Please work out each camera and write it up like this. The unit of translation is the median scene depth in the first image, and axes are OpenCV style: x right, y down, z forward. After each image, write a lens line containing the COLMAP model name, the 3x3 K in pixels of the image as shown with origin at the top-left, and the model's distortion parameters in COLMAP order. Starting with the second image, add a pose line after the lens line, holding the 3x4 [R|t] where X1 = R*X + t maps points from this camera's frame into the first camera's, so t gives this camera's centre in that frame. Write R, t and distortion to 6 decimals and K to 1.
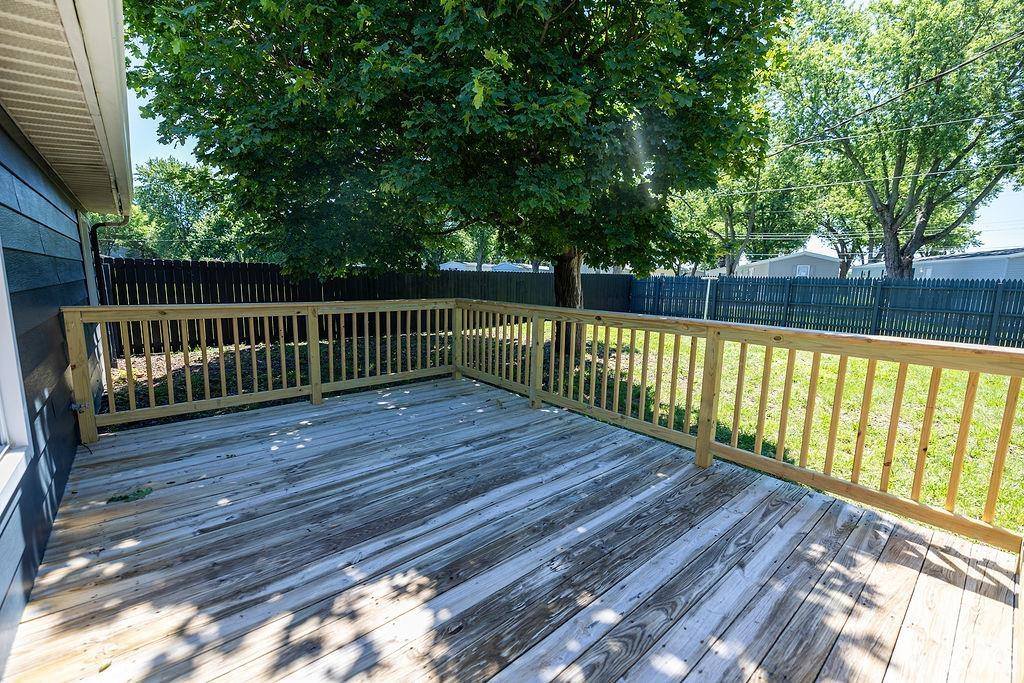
lens RADIAL K [[436.4, 0, 509.2], [0, 436.4, 341.2], [0, 0, 1]] dist [0.001935, 0.000204]
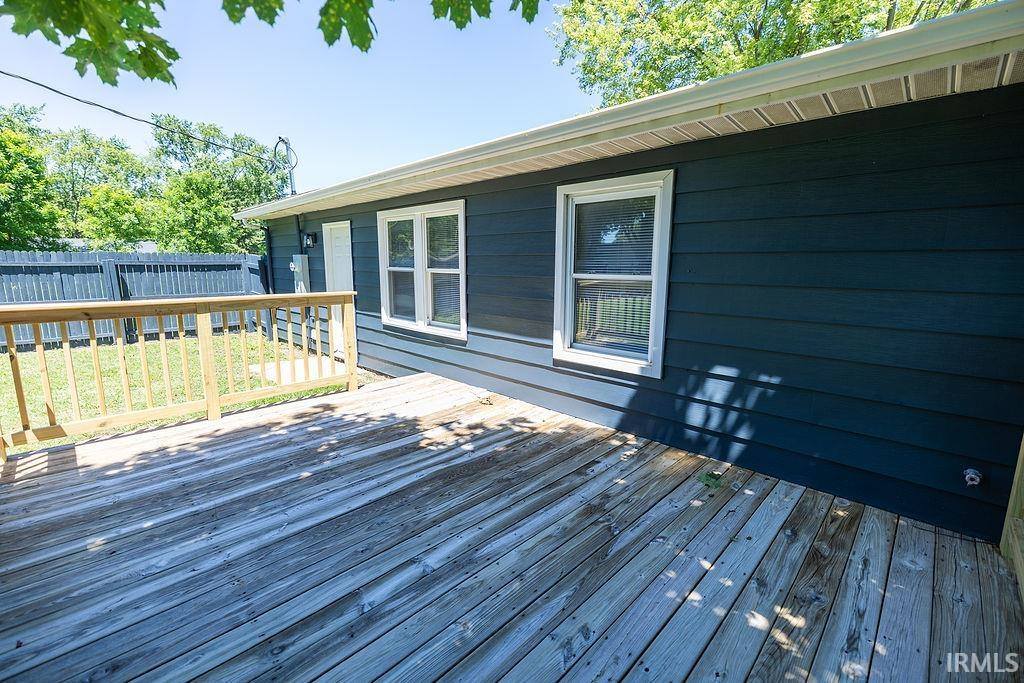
lens RADIAL K [[436.4, 0, 514.3], [0, 436.4, 339.3], [0, 0, 1]] dist [0.001935, 0.000204]
pose [[-0.995536, -0.013636, -0.093388, -0.320529], [-0.042316, 0.948961, 0.312543, -0.329034], [0.084360, 0.315100, -0.945302, 2.123056]]
